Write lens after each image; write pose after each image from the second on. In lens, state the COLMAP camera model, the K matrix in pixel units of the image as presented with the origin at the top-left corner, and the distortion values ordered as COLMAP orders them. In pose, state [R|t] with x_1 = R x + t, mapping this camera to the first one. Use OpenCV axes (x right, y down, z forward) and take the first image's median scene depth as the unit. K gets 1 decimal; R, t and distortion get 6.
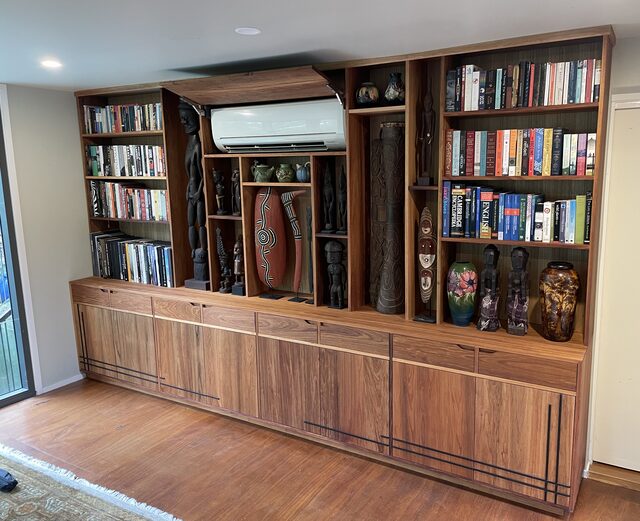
lens RADIAL K [[526.5, 0, 352.0], [0, 526.5, 254.9], [0, 0, 1]] dist [0.066088, -0.060945]
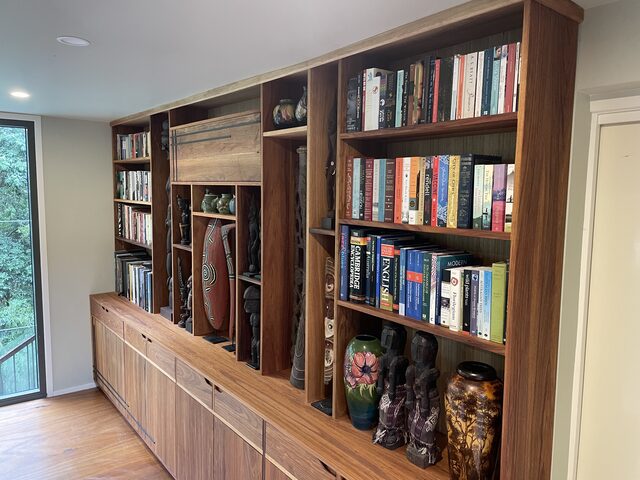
lens RADIAL K [[485.1, 0, 321.5], [0, 485.1, 237.0], [0, 0, 1]] dist [0.050511, -0.024464]
pose [[0.927796, 0.065377, -0.367315, 0.392914], [-0.091892, 0.994241, -0.055148, -0.081676], [0.361594, 0.084920, 0.928460, 0.356977]]
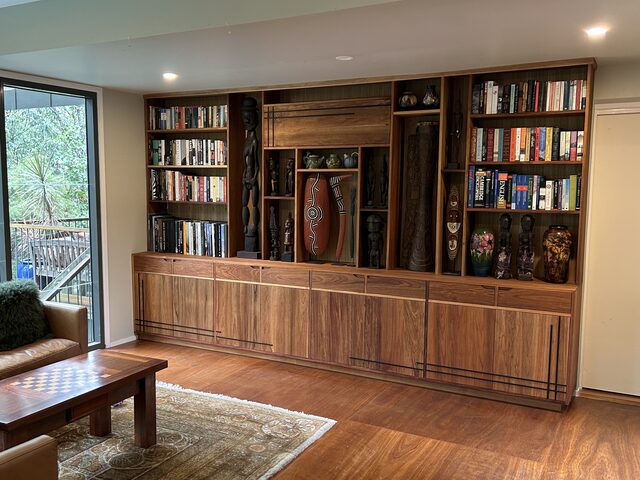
lens RADIAL K [[625.0, 0, 282.7], [0, 625.0, 247.6], [0, 0, 1]] dist [0.019856, 0.000000]
pose [[0.999718, 0.019713, -0.013224, -0.268180], [-0.020491, 0.997896, -0.061519, 0.171175], [0.011983, 0.061772, 0.998018, -0.560426]]
